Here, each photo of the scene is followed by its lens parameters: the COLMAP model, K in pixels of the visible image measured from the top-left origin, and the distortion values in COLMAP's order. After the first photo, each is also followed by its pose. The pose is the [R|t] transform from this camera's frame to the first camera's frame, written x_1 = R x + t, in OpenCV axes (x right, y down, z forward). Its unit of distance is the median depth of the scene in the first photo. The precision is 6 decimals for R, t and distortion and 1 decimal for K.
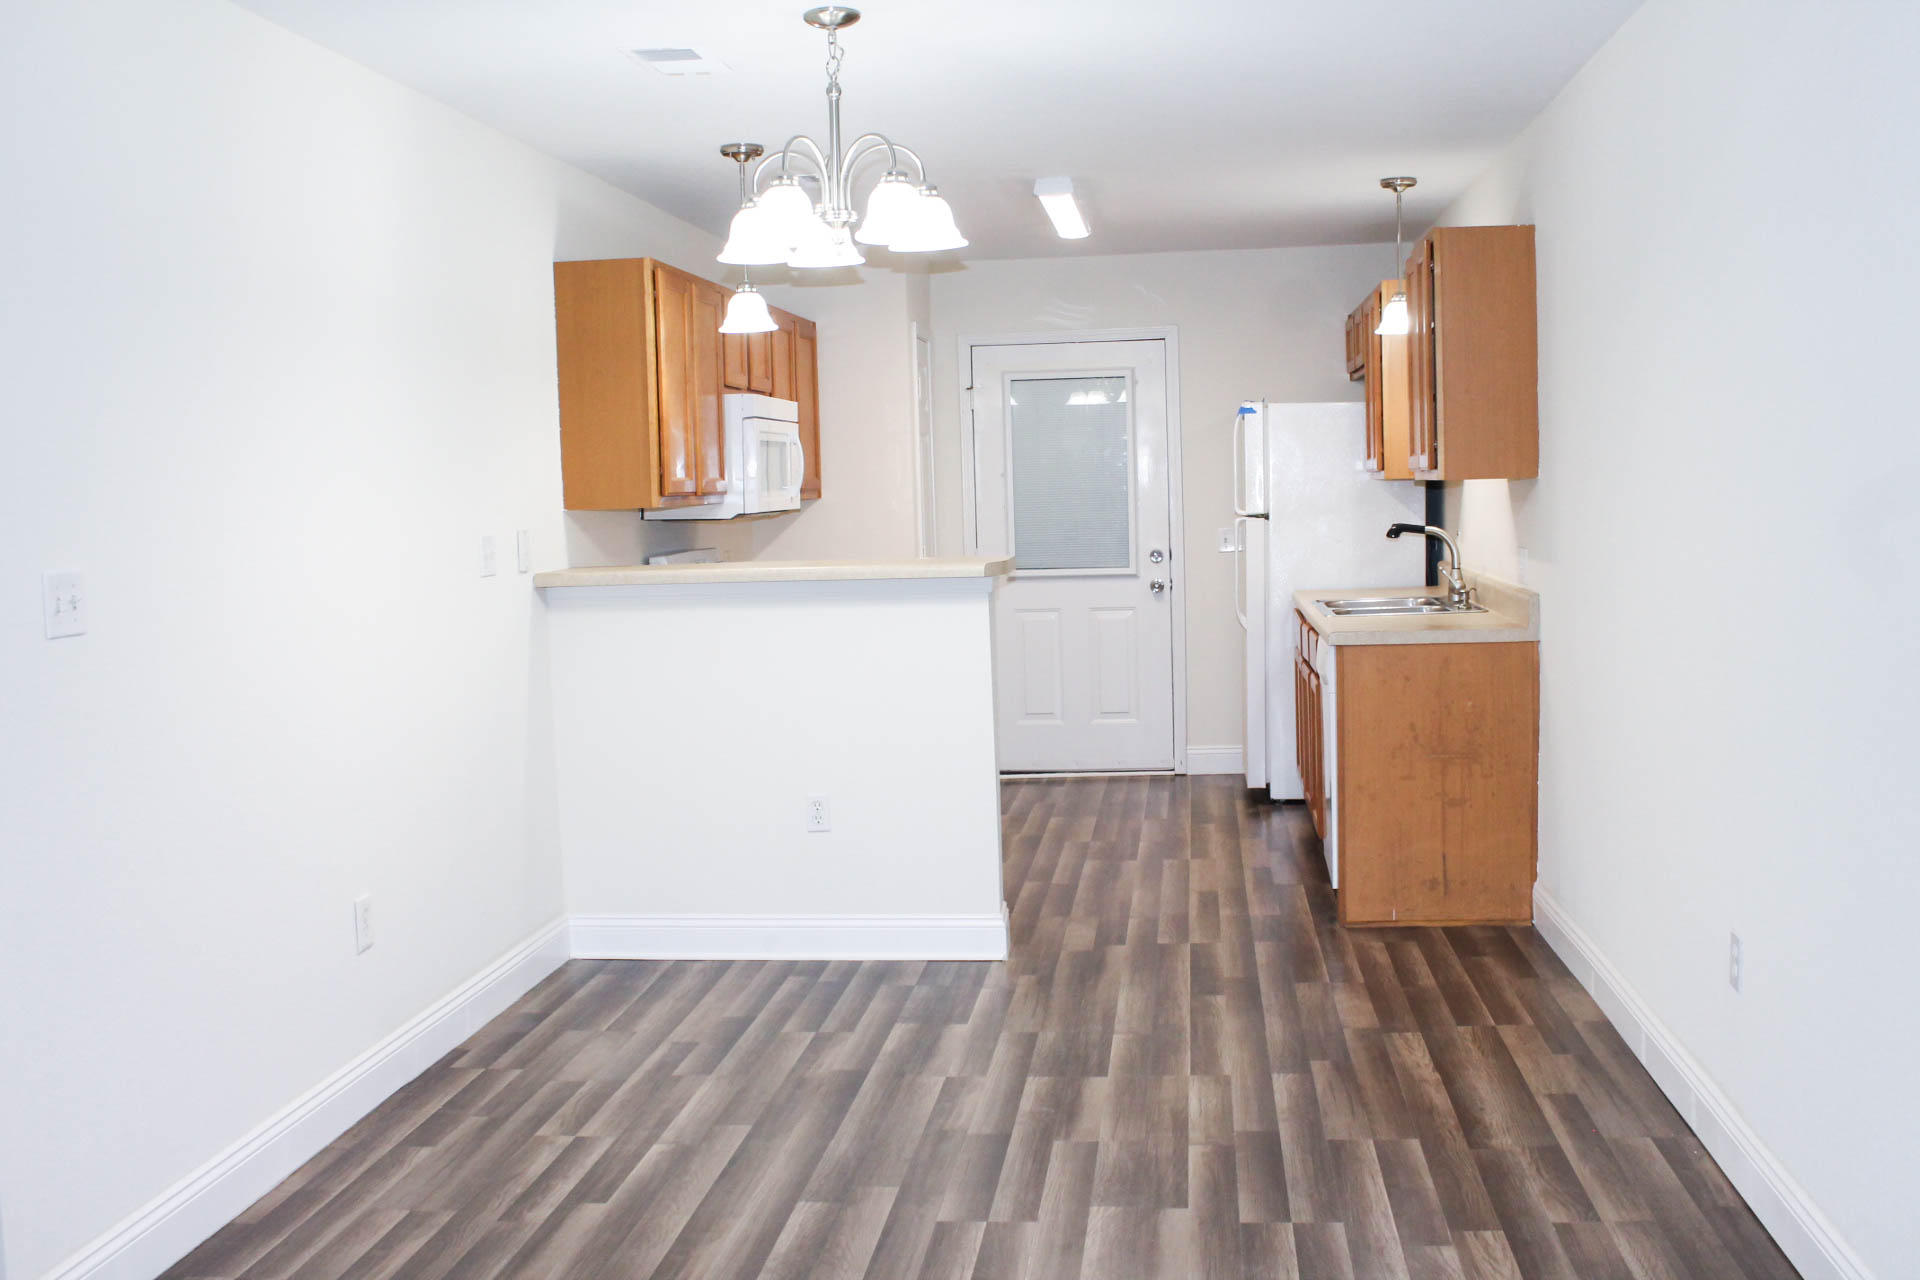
lens RADIAL K [[2000.1, 0, 960.0], [0, 2000.1, 640.0], [0, 0, 1]] dist [-0.104967, 0.003899]
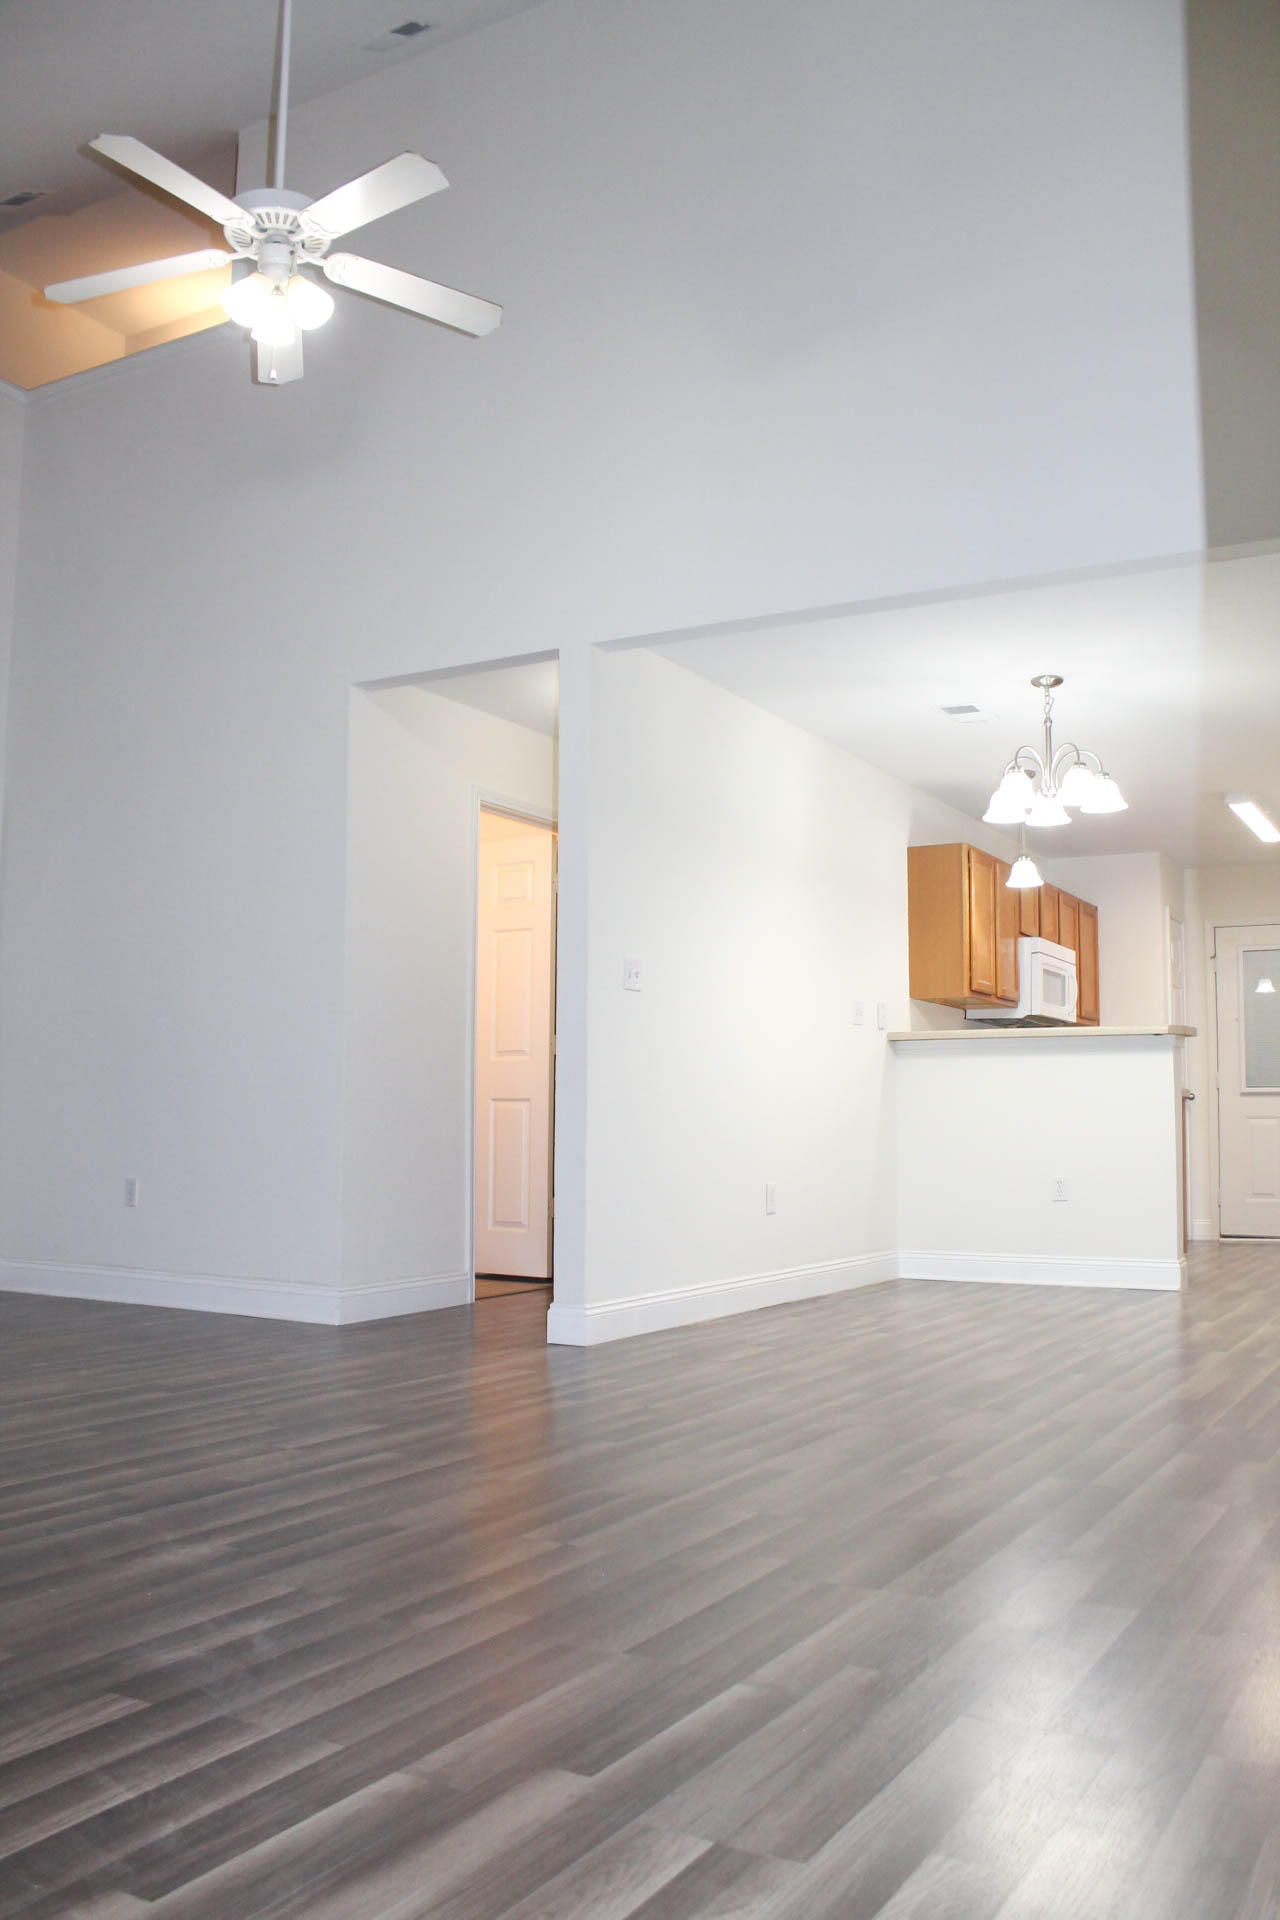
lens RADIAL K [[1661.2, 0, 637.1], [0, 1661.2, 1001.1], [0, 0, 1]] dist [-0.118790, 0.069978]
pose [[0.922134, 0.005190, -0.386836, 0.115067], [-0.063900, 0.988220, -0.139064, 0.135562], [0.381557, 0.152954, 0.911603, -0.302623]]
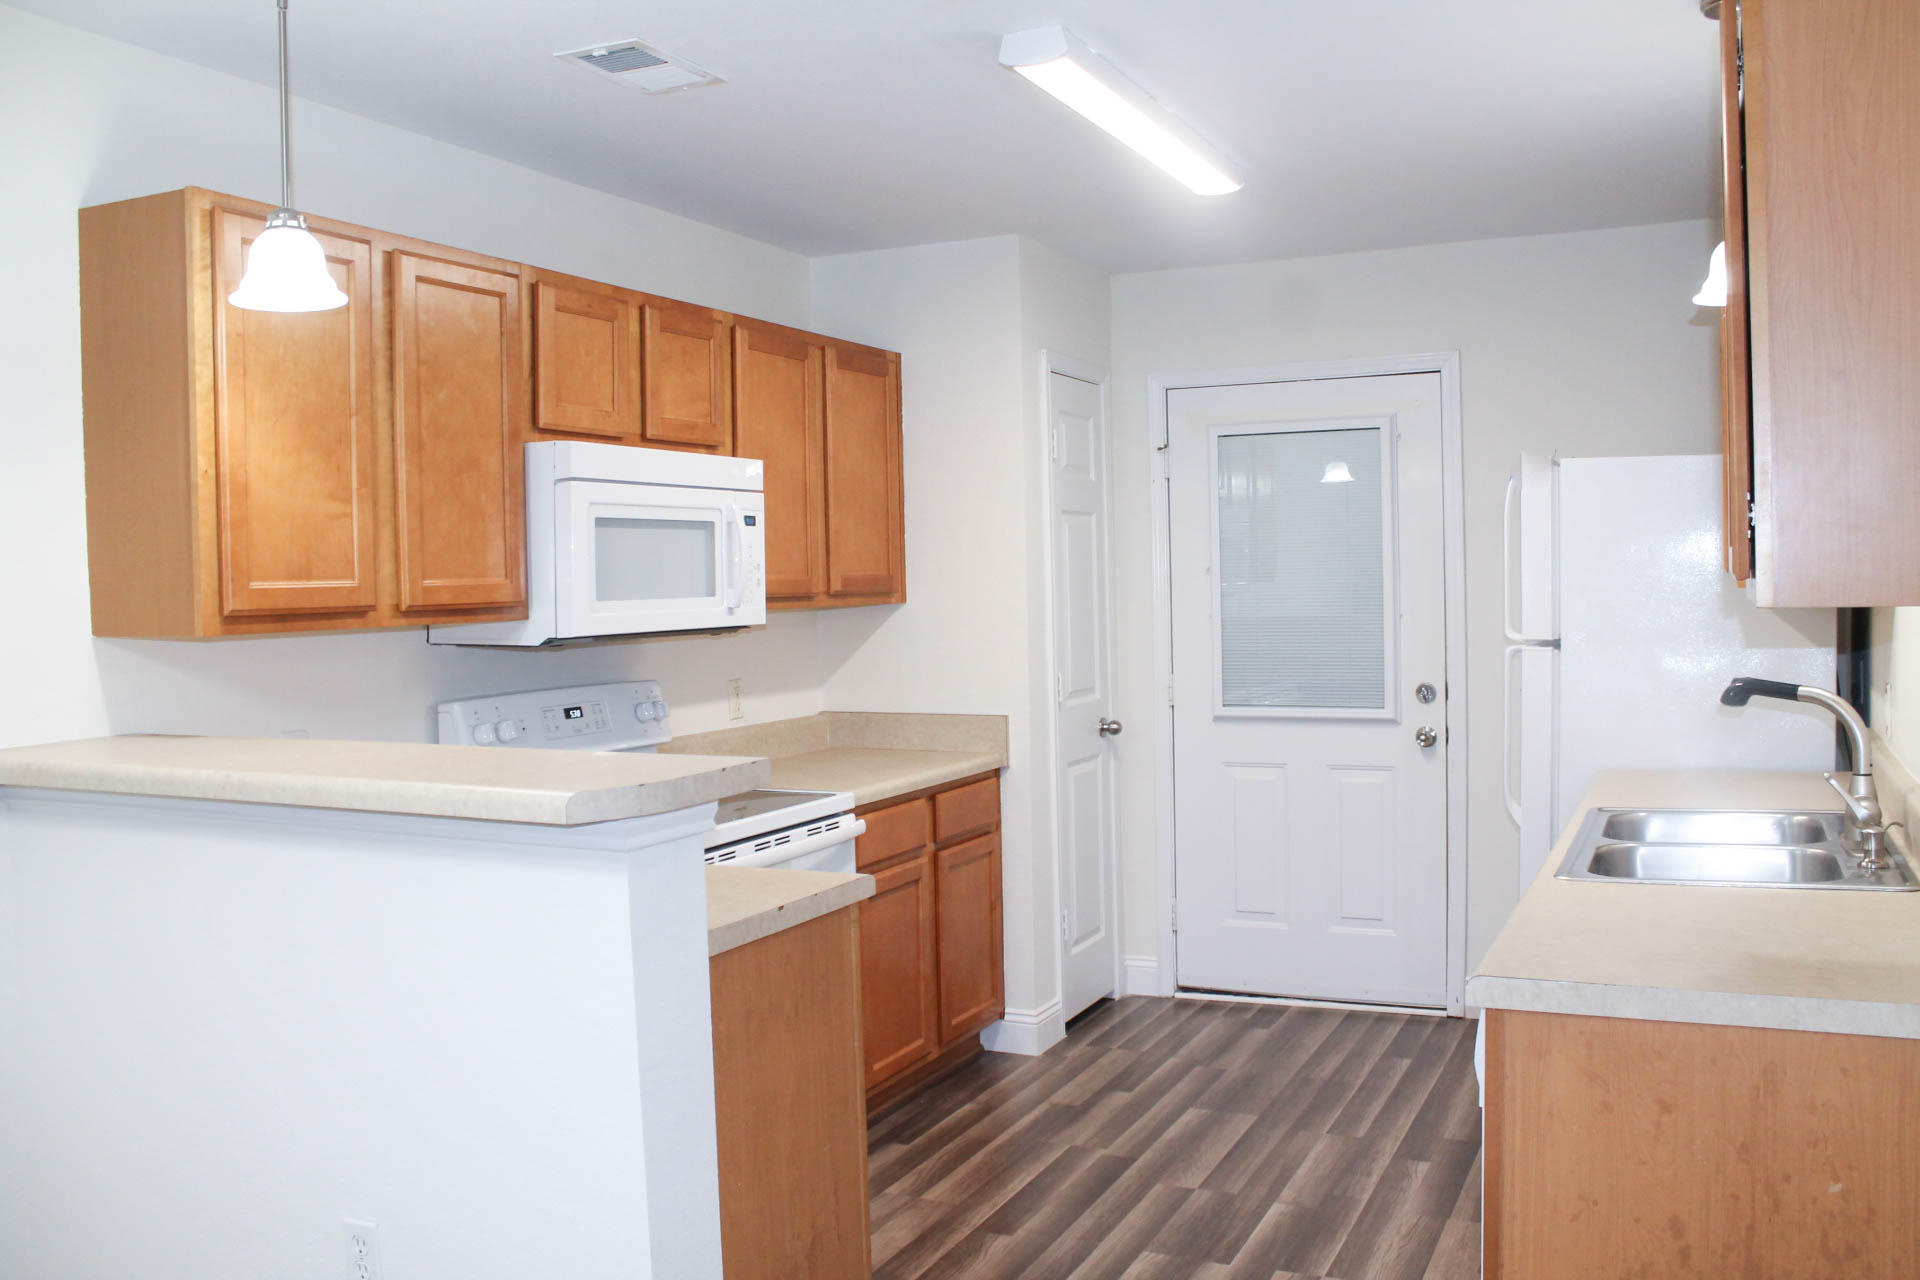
lens RADIAL K [[1661.2, 0, 960.0], [0, 1661.2, 640.0], [0, 0, 1]] dist [-0.118790, 0.069978]
pose [[0.948054, 0.018539, -0.317568, 0.186545], [-0.029727, 0.999095, -0.030421, -0.057006], [0.316717, 0.038281, 0.947747, 0.629808]]
